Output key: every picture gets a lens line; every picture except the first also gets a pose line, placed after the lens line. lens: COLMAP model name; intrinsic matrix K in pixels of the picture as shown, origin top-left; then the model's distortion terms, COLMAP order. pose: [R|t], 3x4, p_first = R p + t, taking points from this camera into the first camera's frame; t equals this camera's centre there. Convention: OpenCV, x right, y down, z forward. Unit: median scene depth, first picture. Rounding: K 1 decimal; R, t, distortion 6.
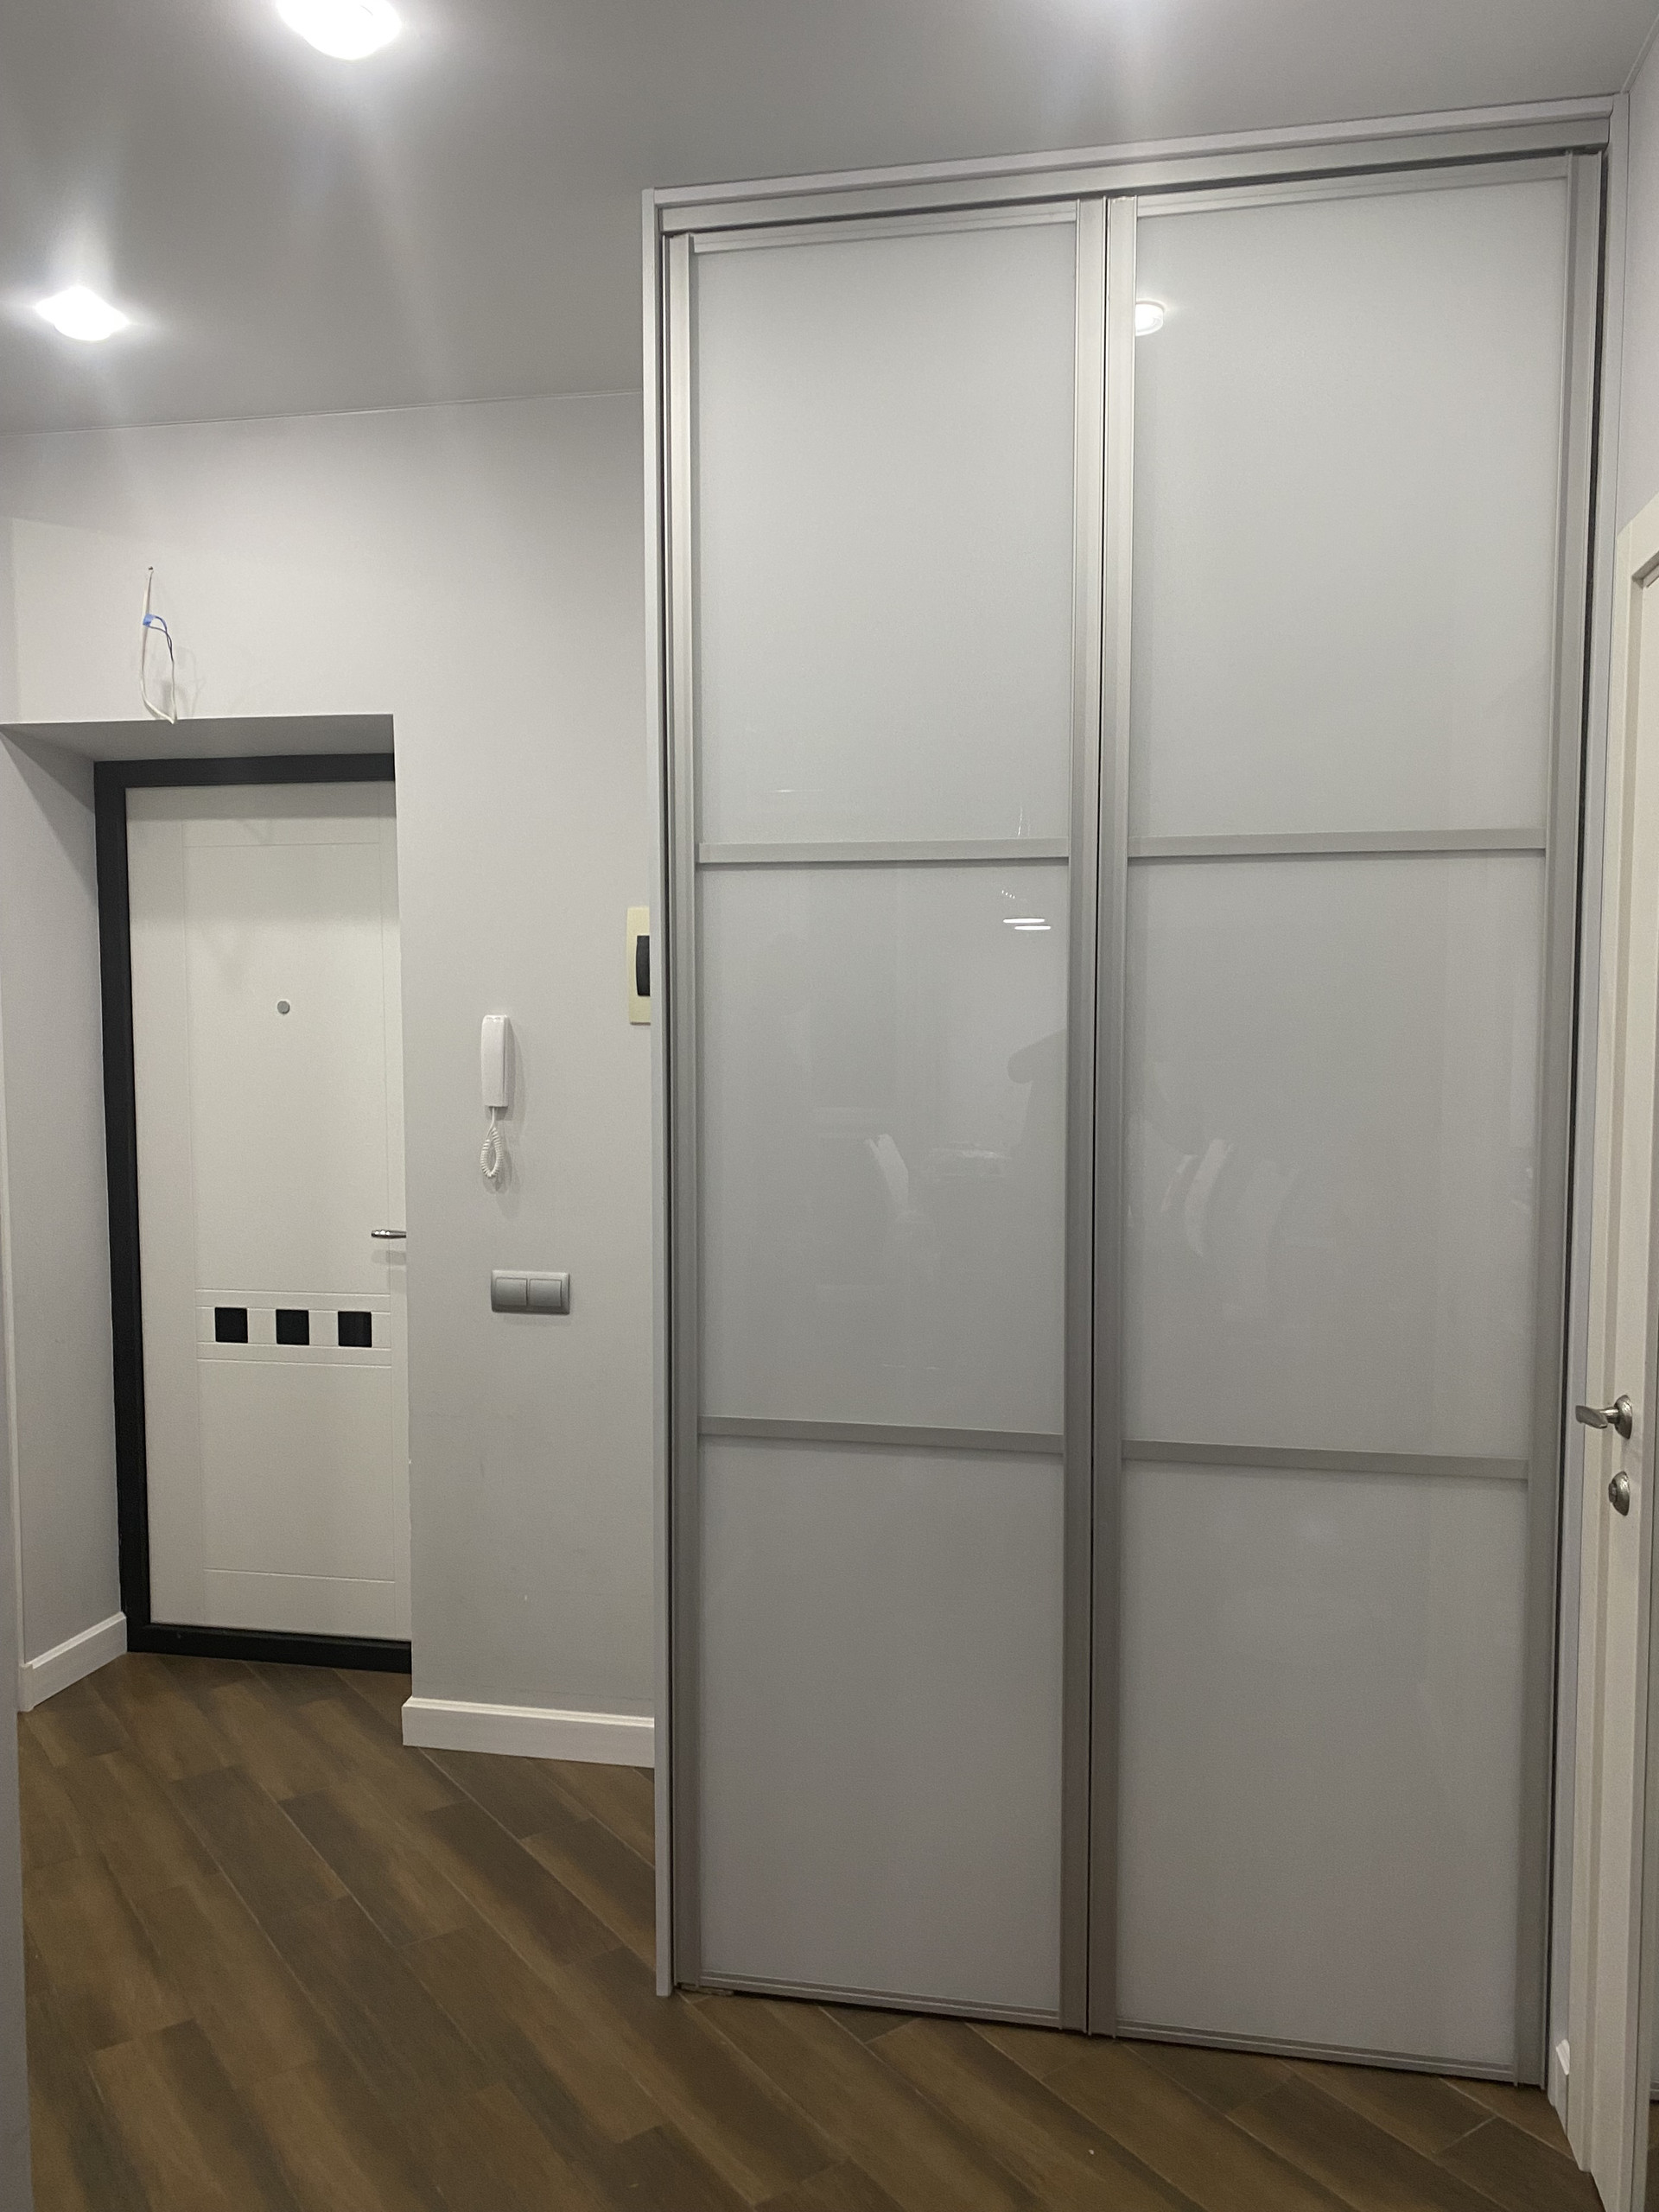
lens RADIAL K [[1667.4, 0, 840.2], [0, 1667.4, 1108.1], [0, 0, 1]] dist [0.026135, -0.008116]
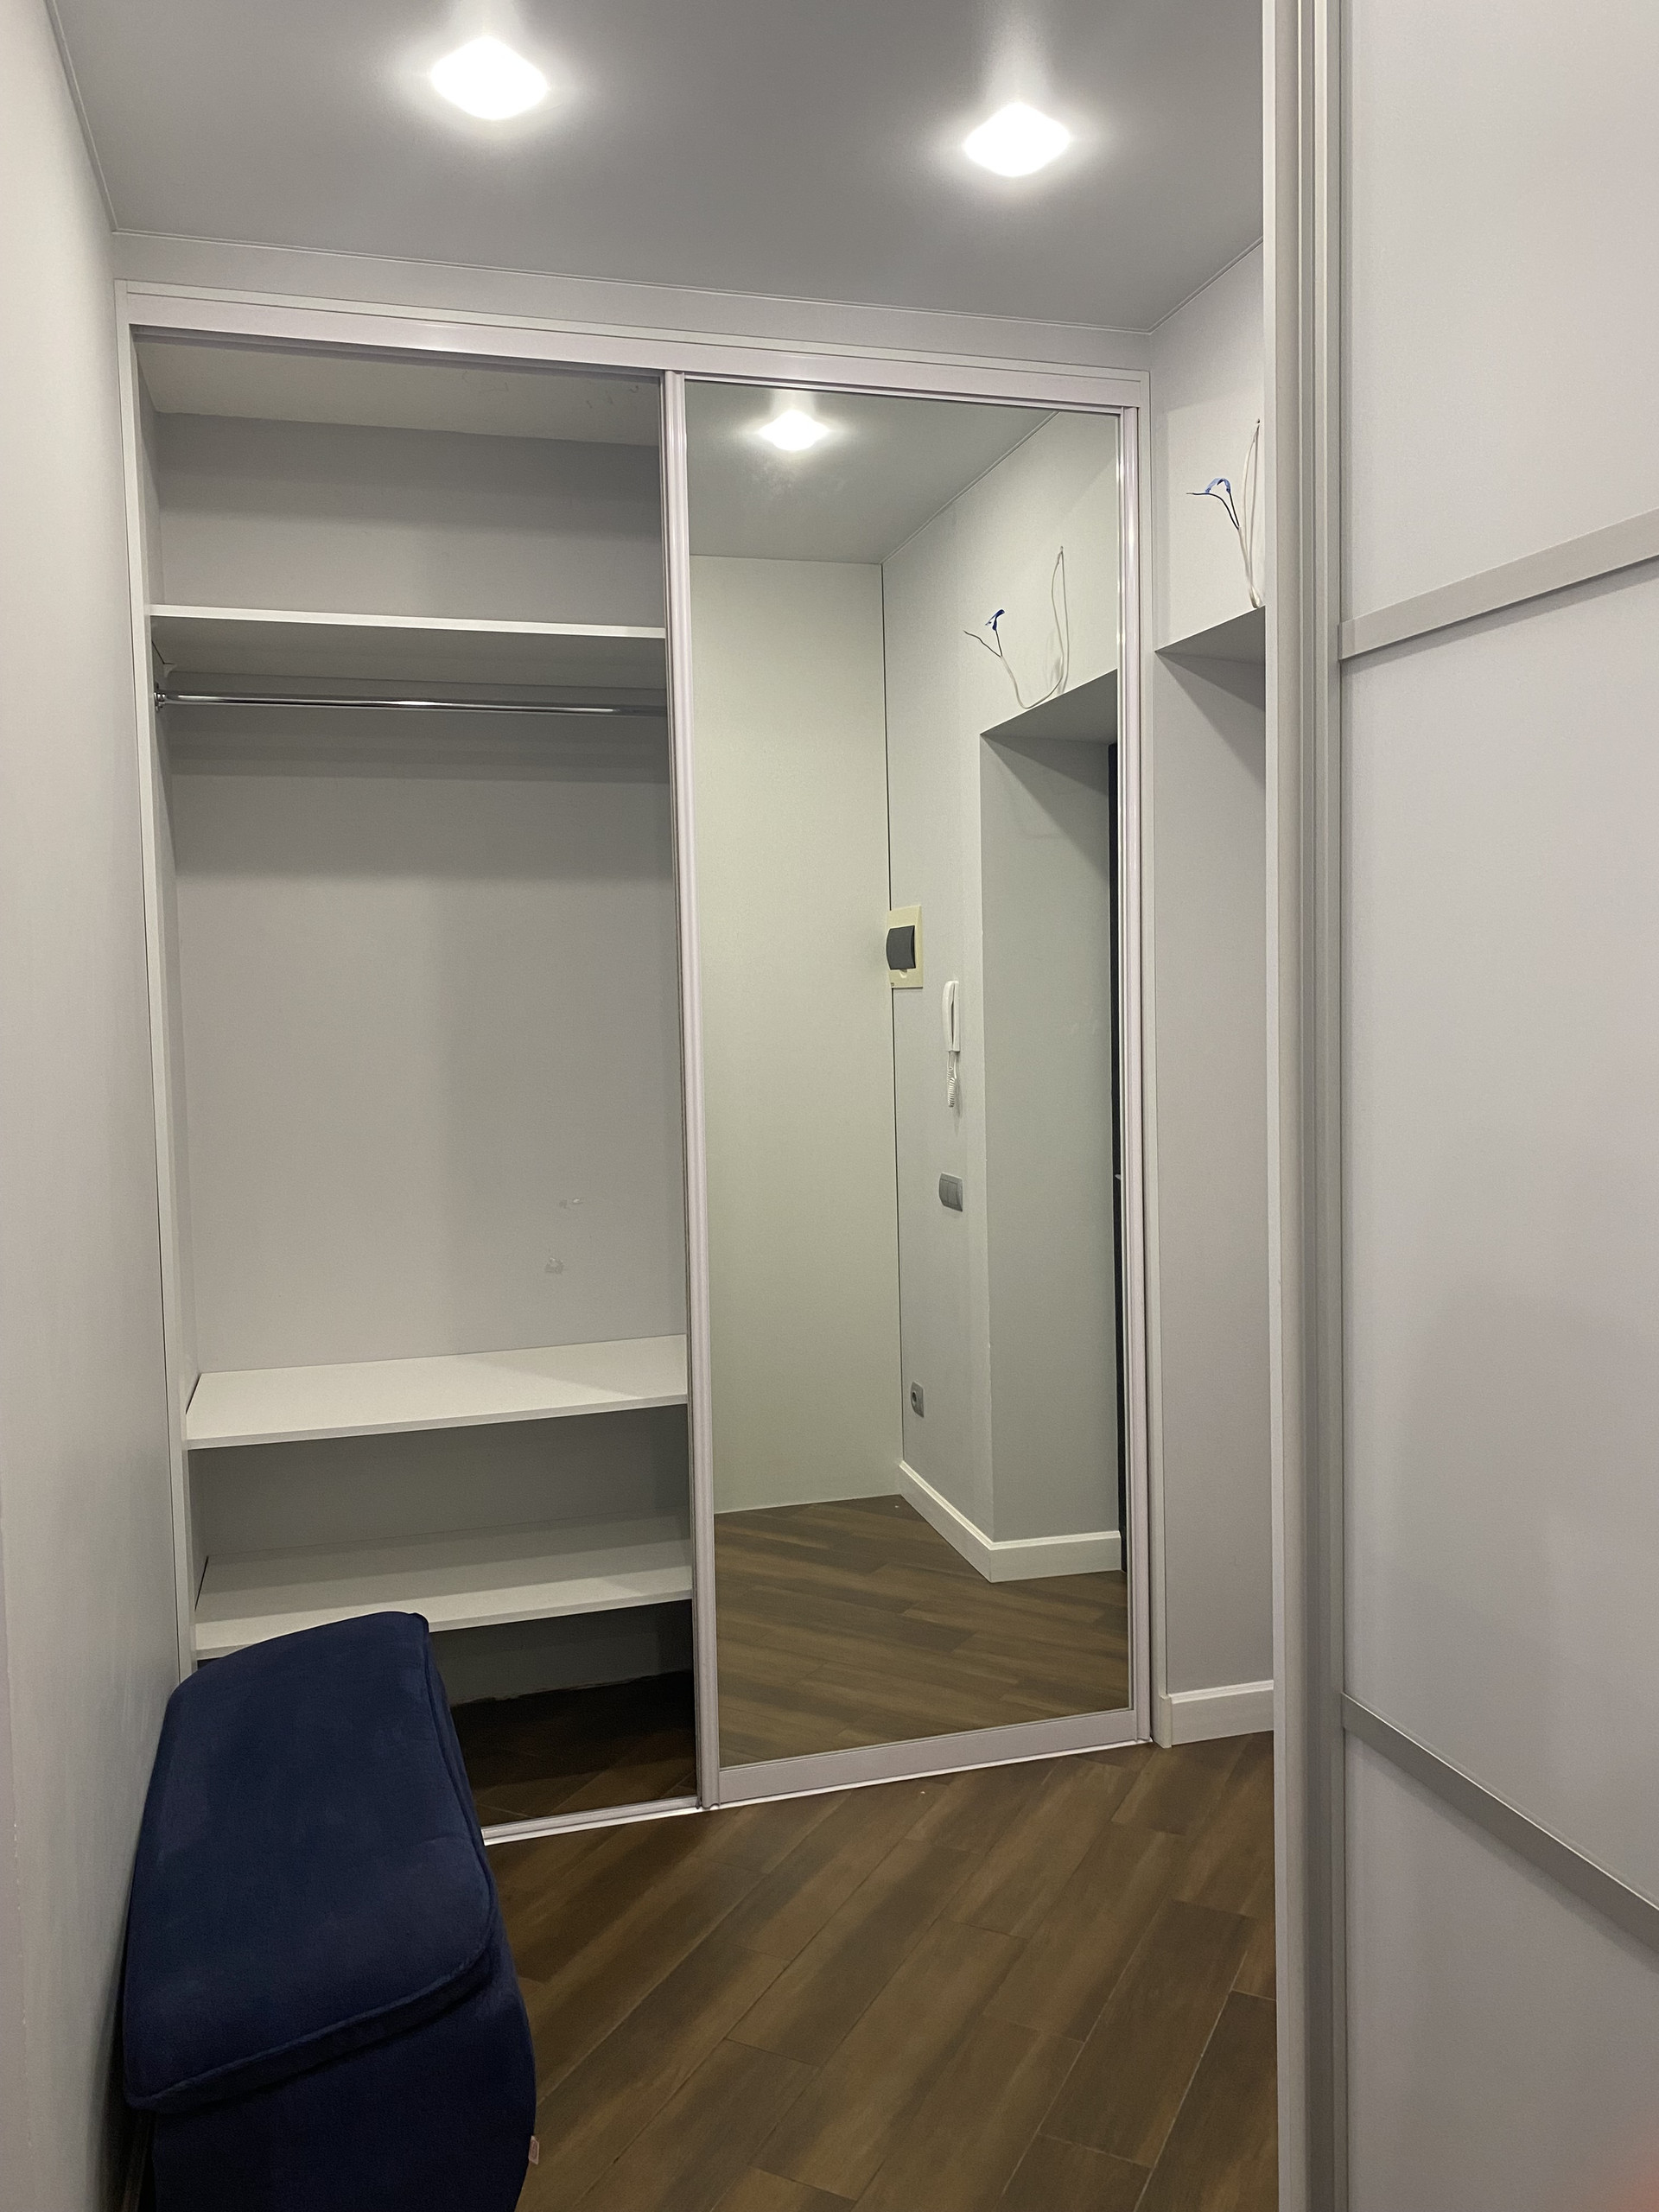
lens RADIAL K [[1677.0, 0, 836.6], [0, 1677.0, 1093.9], [0, 0, 1]] dist [0.049772, -0.035678]
pose [[0.469106, 0.044830, -0.882003, 0.224920], [-0.031897, 0.998919, 0.033808, -0.016047], [0.882566, 0.012273, 0.470029, 0.428277]]
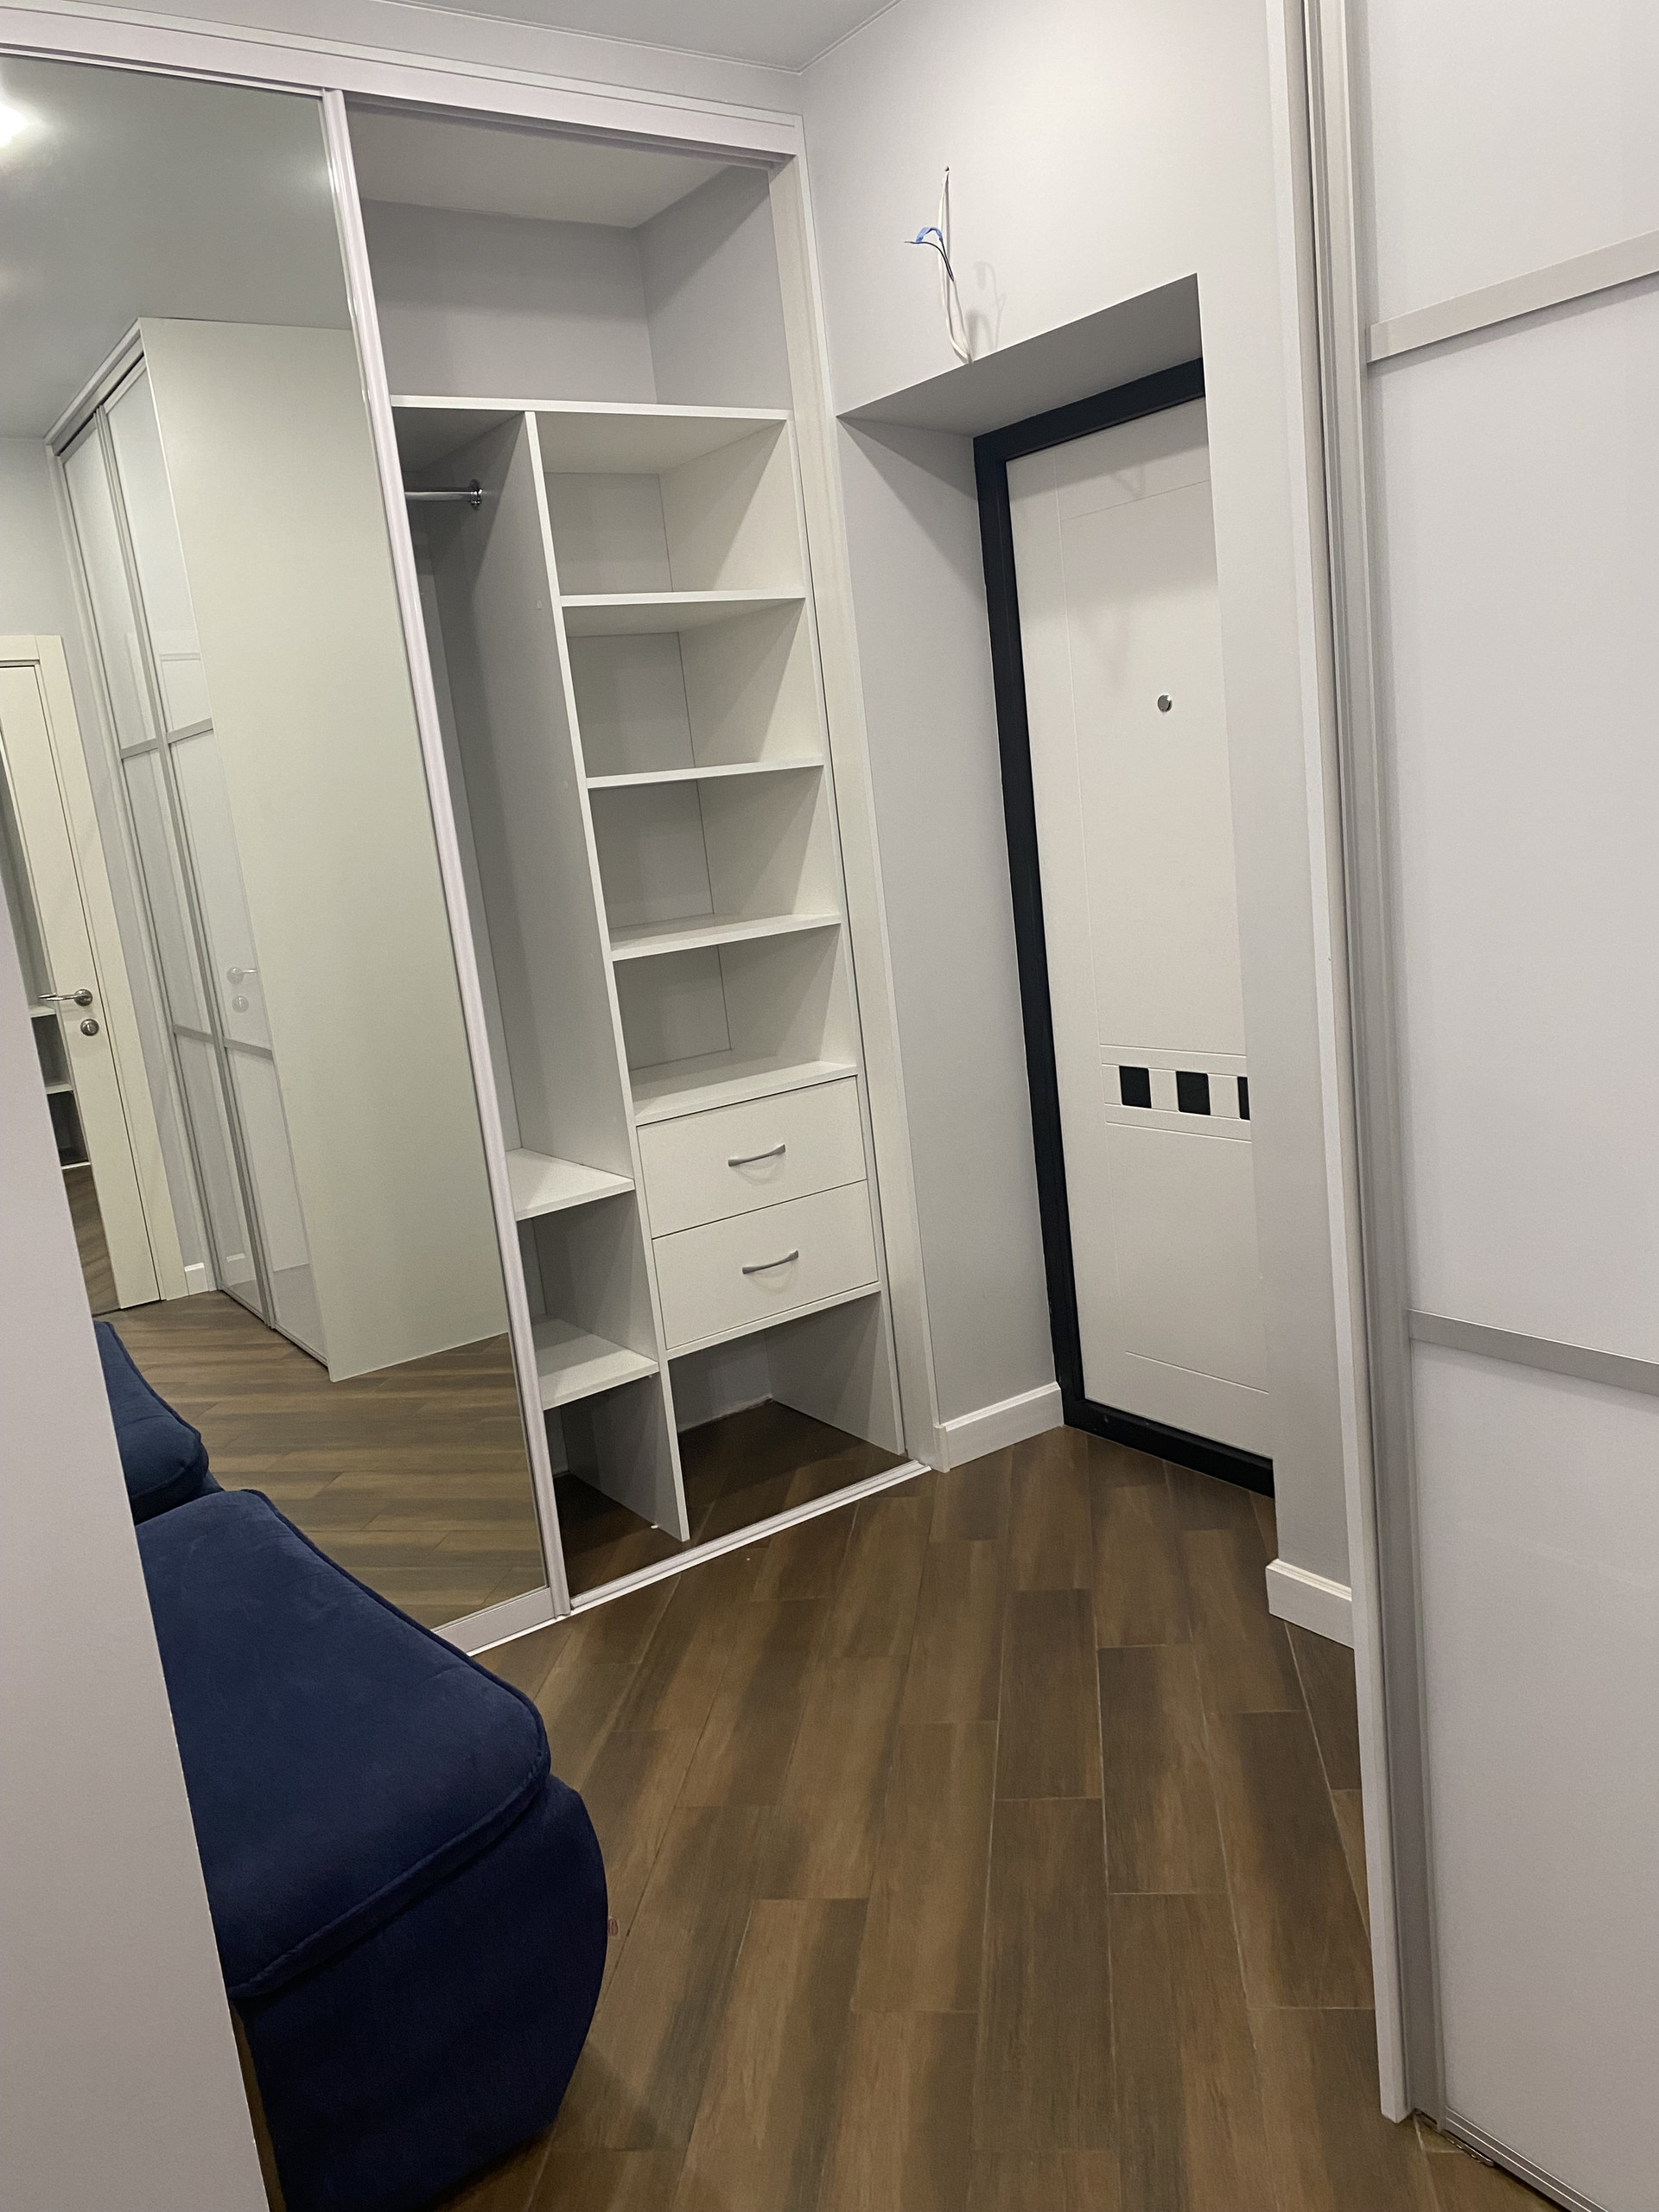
lens RADIAL K [[1679.0, 0, 854.6], [0, 1679.0, 1106.3], [0, 0, 1]] dist [0.061585, -0.069296]
pose [[0.733057, 0.051508, -0.678214, 0.133851], [0.064492, 0.987372, 0.144695, 0.004756], [0.677103, -0.149809, 0.720478, 0.302757]]
